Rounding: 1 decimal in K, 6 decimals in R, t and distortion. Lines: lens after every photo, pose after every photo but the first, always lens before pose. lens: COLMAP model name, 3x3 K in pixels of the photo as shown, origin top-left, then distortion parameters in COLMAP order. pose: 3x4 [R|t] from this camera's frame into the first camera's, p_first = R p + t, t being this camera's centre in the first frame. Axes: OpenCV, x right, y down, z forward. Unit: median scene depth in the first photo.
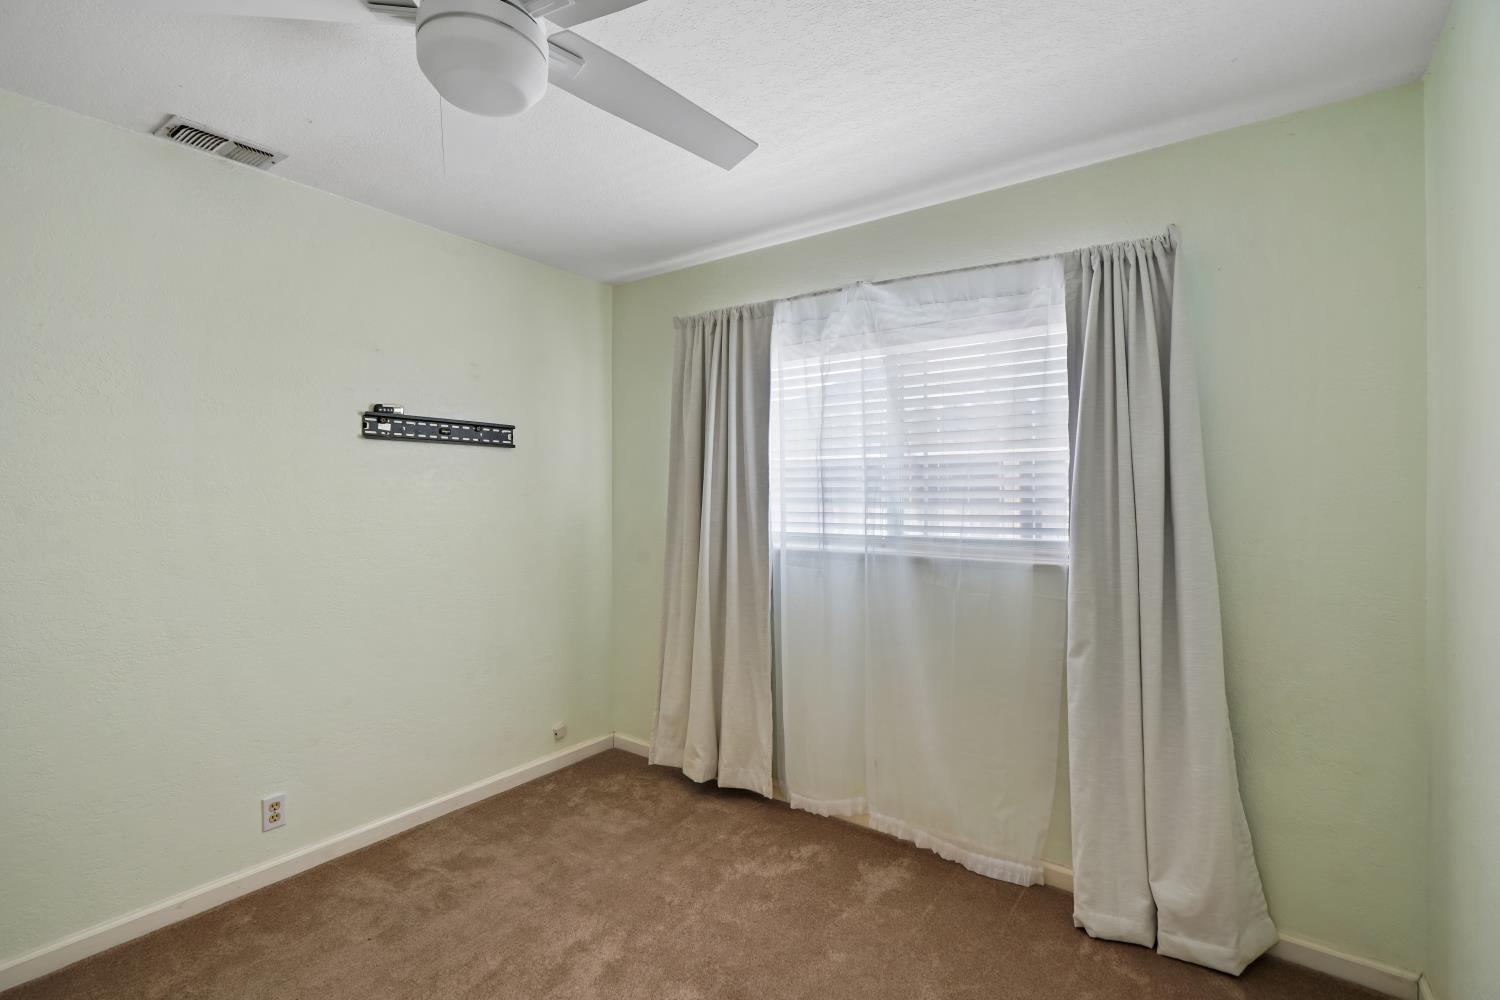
lens RADIAL K [[680.9, 0, 750.0], [0, 680.9, 500.0], [0, 0, 1]] dist [0.024341, 0.000086]
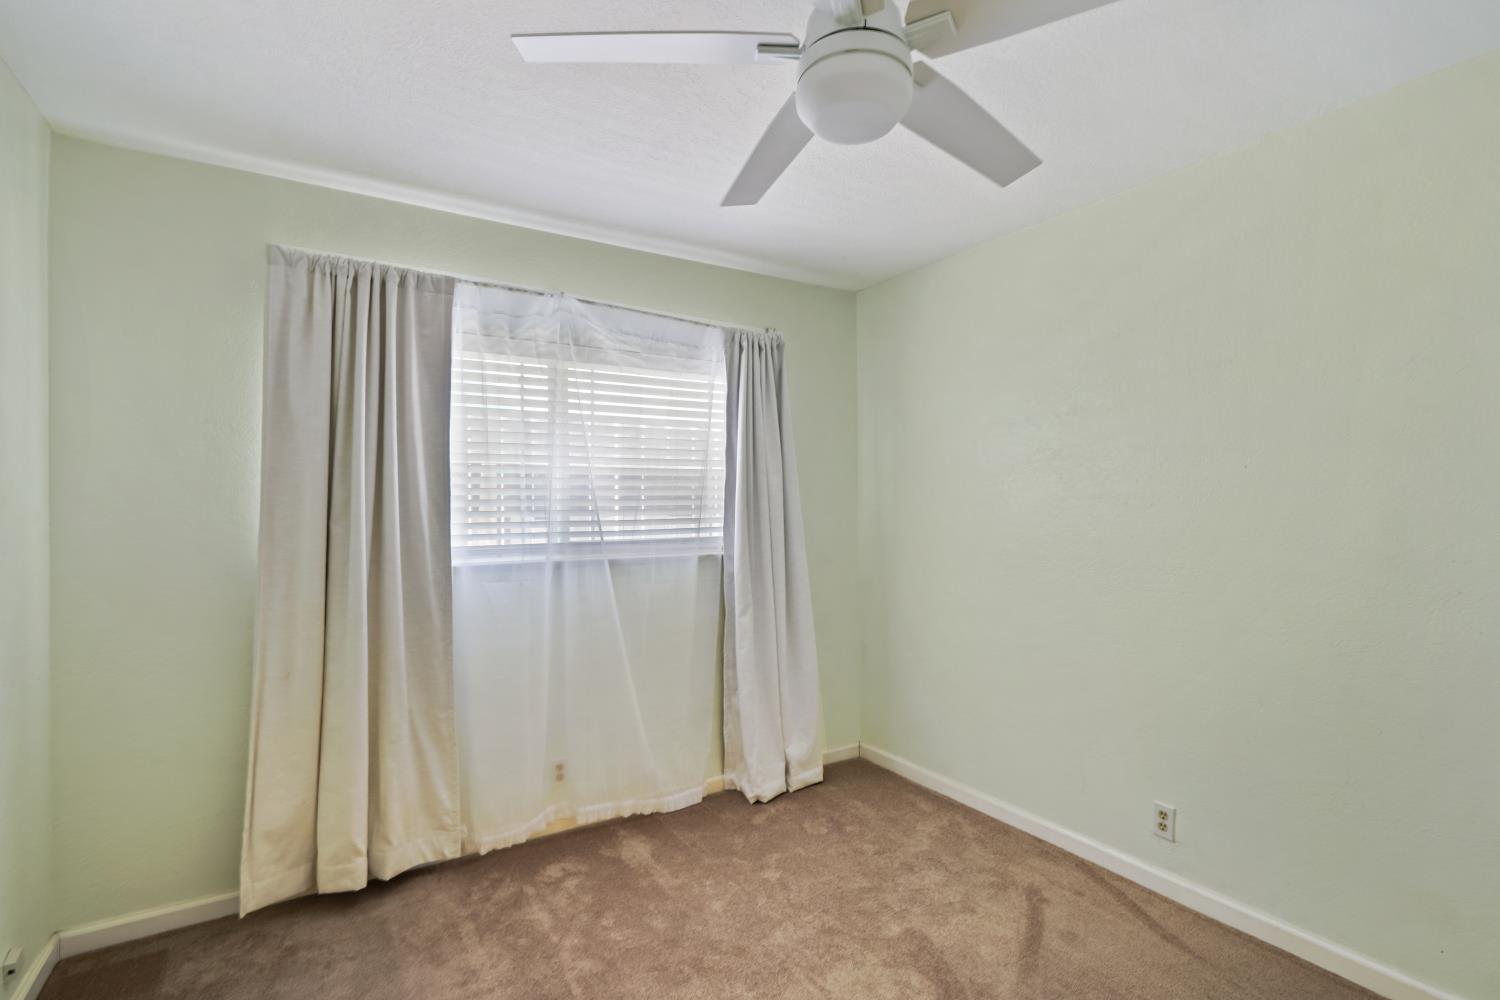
lens RADIAL K [[687.9, 0, 750.2], [0, 687.9, 498.4], [0, 0, 1]] dist [-0.002200, 0.000824]
pose [[0.393401, -0.000144, 0.919367, -0.699327], [0.009196, 0.999951, -0.003778, -0.008696], [-0.919321, 0.009940, 0.393382, 0.361902]]
